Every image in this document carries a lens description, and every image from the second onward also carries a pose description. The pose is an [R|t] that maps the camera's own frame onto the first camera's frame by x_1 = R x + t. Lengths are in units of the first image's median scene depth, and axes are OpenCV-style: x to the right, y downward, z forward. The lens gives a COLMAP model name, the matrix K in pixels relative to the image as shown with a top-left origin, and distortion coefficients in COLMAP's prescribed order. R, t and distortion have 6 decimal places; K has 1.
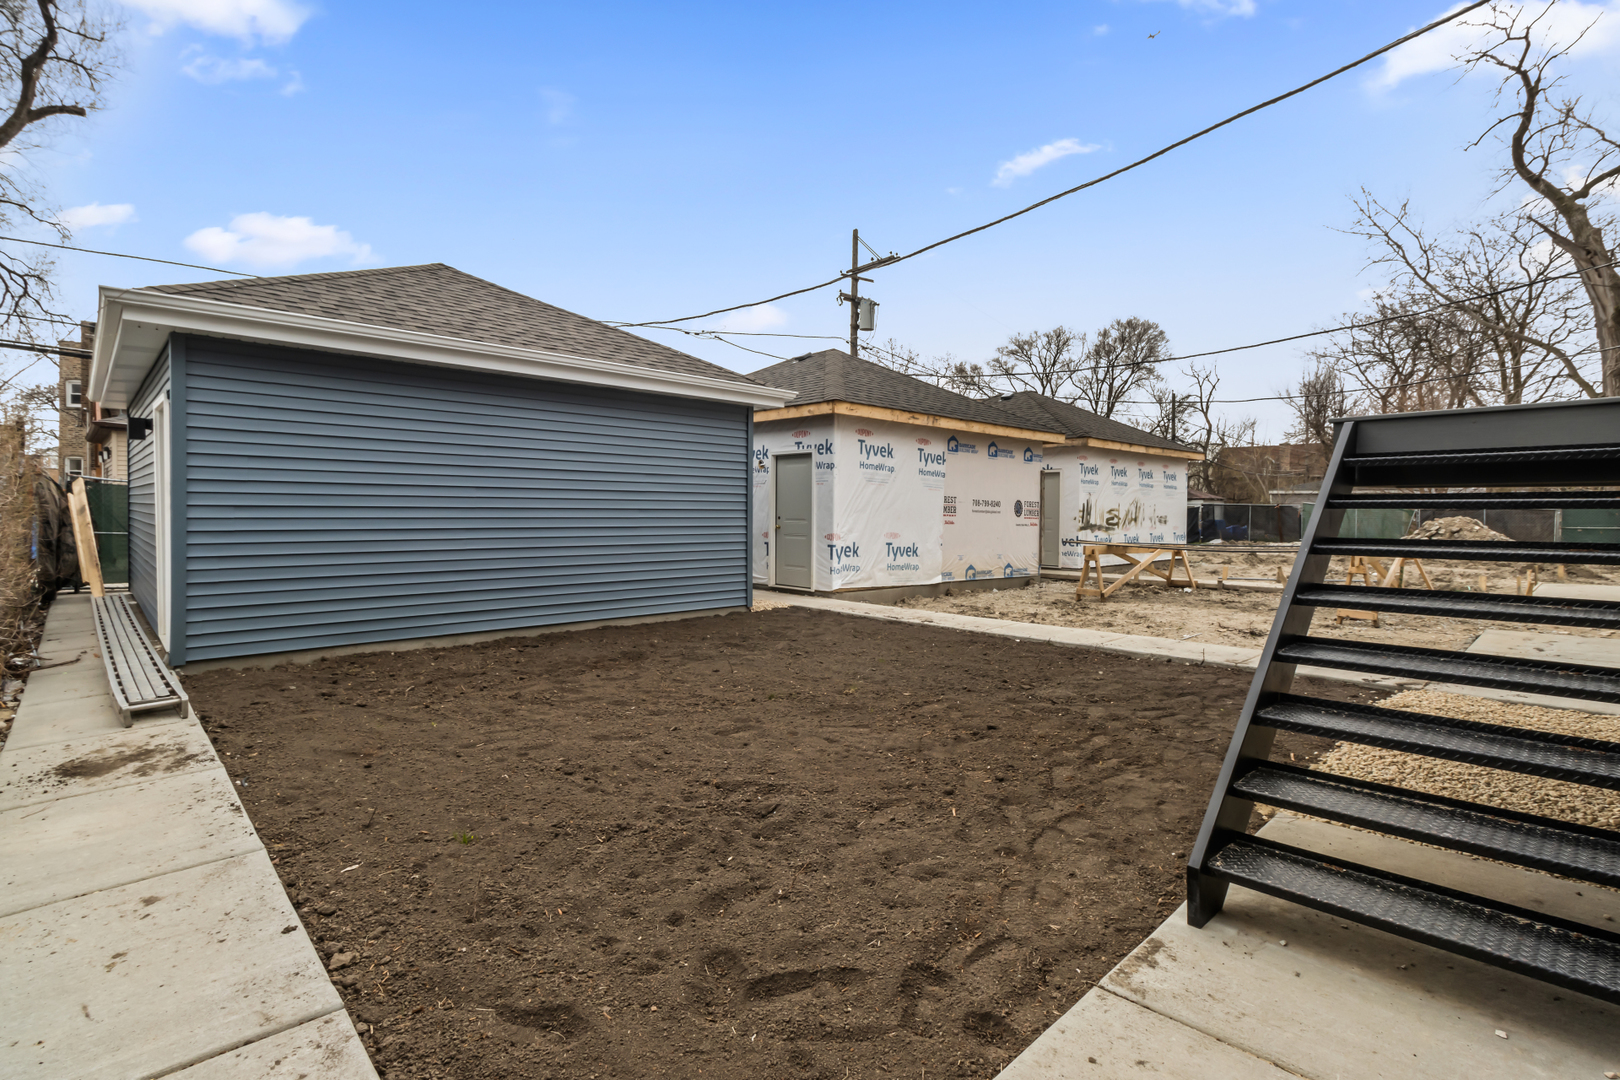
lens RADIAL K [[755.9, 0, 800.2], [0, 755.9, 509.5], [0, 0, 1]] dist [-0.009974, -0.000804]
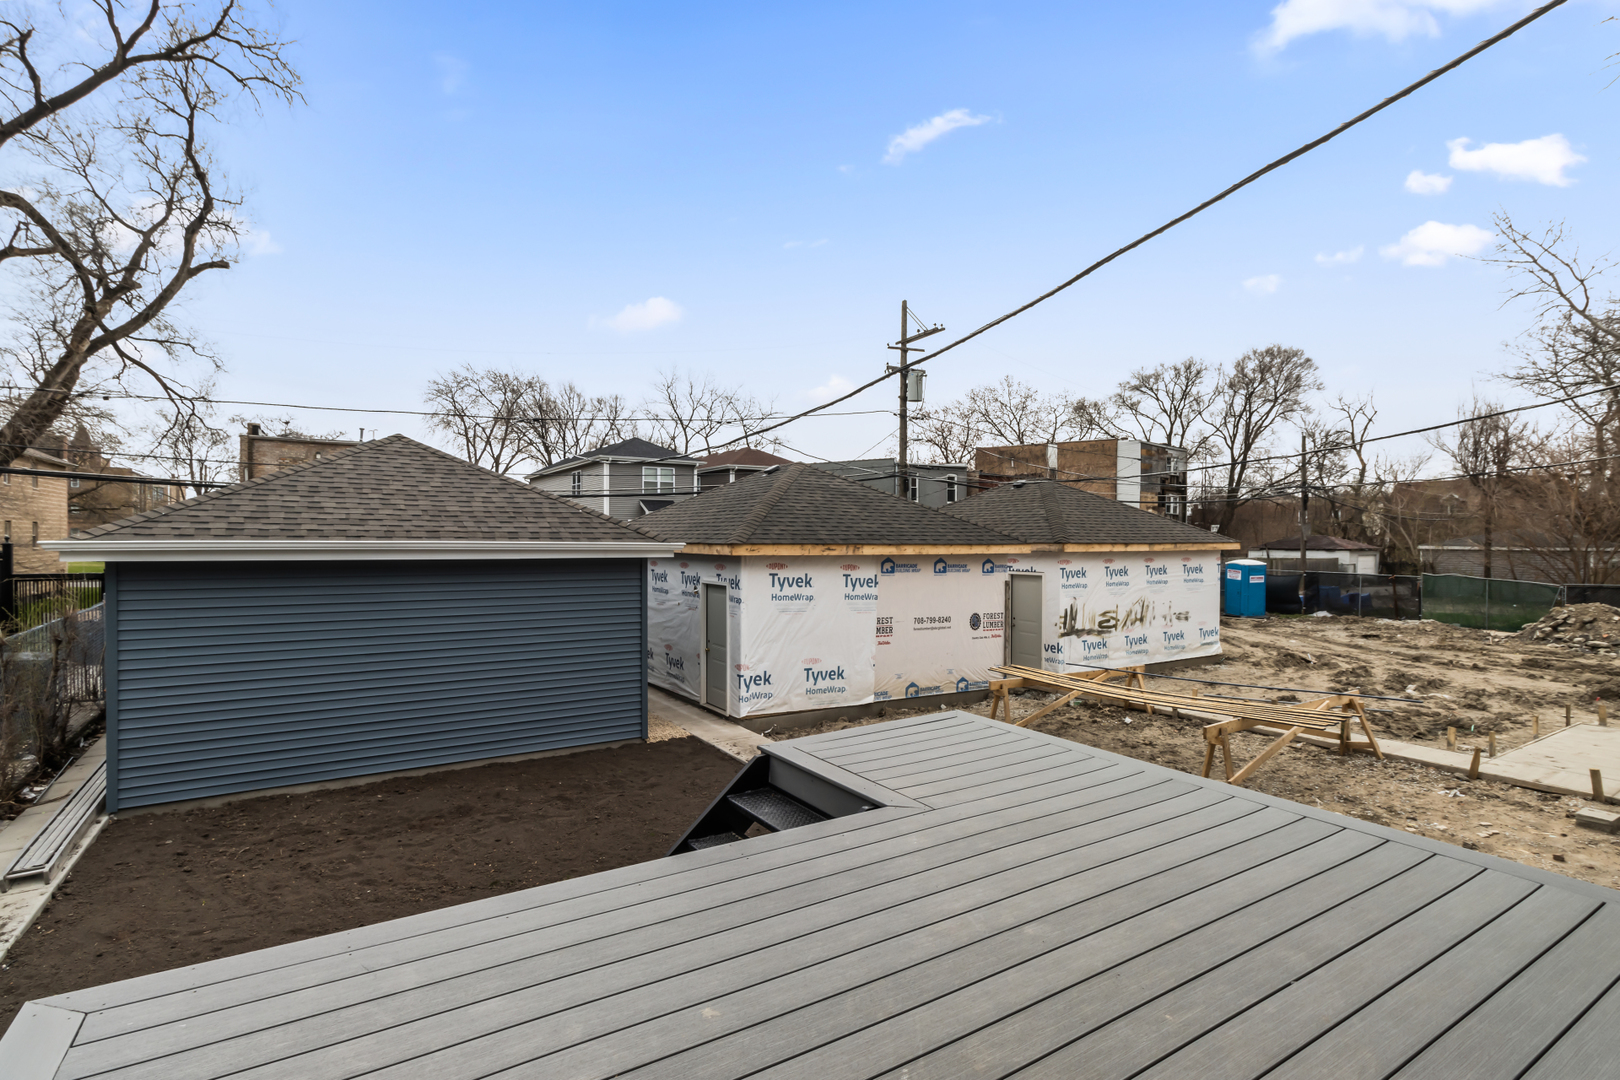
lens RADIAL K [[755.9, 0, 794.4], [0, 755.9, 536.8], [0, 0, 1]] dist [-0.009974, -0.000804]
pose [[0.979689, -0.003127, -0.200498, 0.230411], [0.003133, 0.999995, -0.000286, -0.102527], [0.200497, -0.000348, 0.979694, -0.021073]]
